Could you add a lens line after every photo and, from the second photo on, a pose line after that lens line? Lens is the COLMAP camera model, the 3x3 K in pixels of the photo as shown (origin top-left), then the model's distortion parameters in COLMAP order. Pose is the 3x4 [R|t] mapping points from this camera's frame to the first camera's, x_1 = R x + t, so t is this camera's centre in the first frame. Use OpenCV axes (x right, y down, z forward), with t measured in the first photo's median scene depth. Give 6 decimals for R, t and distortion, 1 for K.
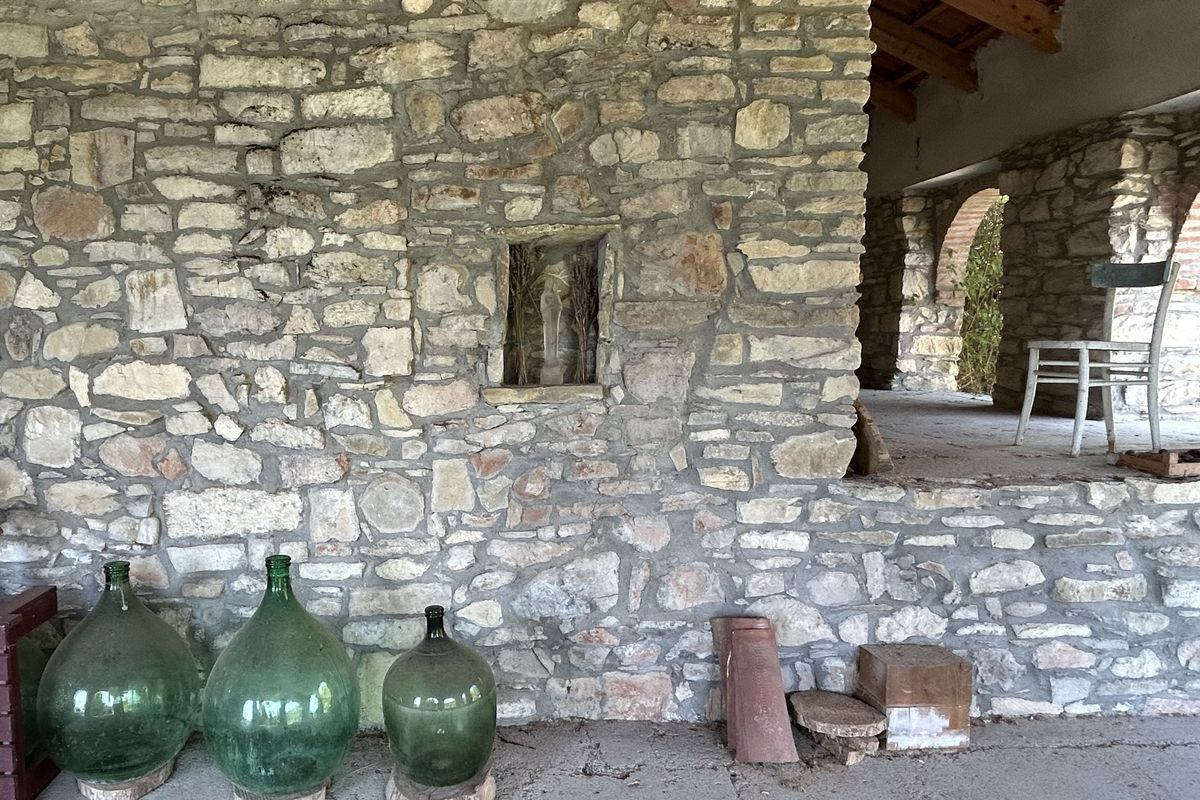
lens RADIAL K [[770.3, 0, 600.0], [0, 770.3, 362.3], [0, 0, 1]] dist [0.001344, -0.001999]
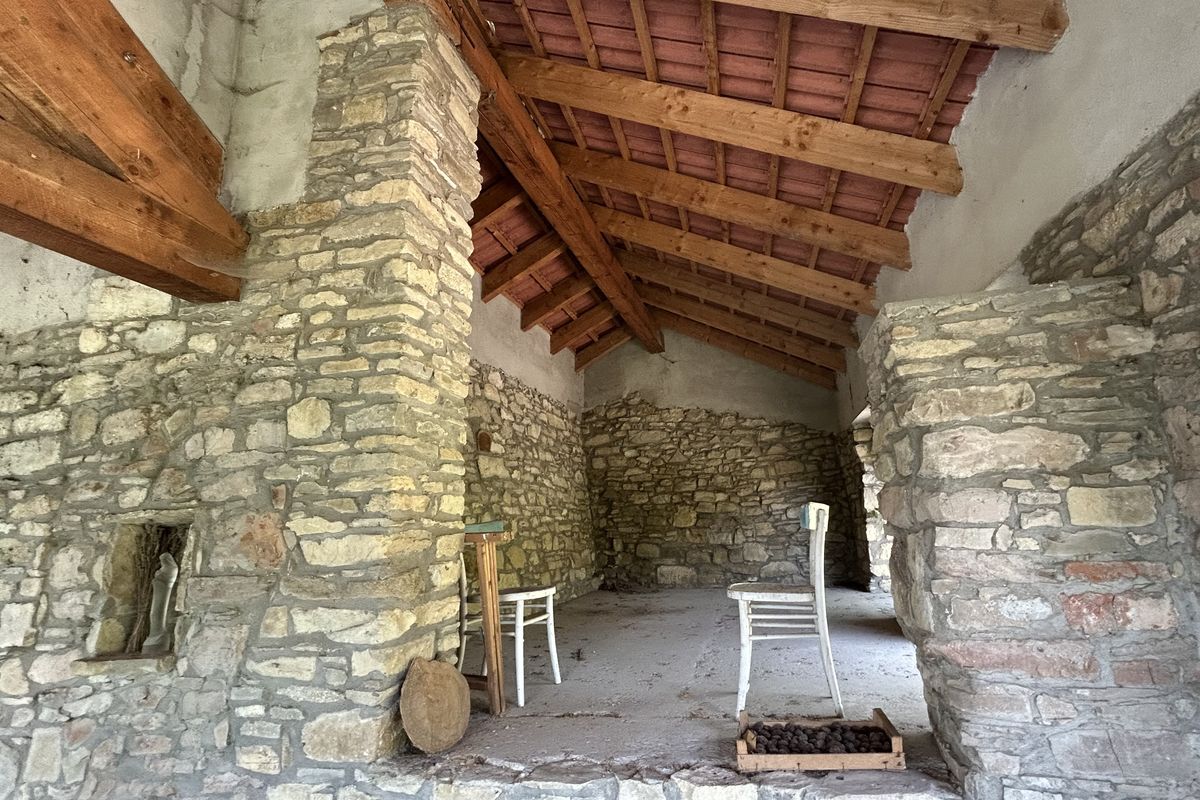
lens RADIAL K [[559.1, 0, 601.9], [0, 559.1, 396.4], [0, 0, 1]] dist [-0.001348, 0.001170]
pose [[0.982264, -0.070844, -0.173605, 0.777207], [0.019286, 0.959138, -0.282279, -0.090342], [0.186509, 0.273924, 0.943493, 0.269712]]
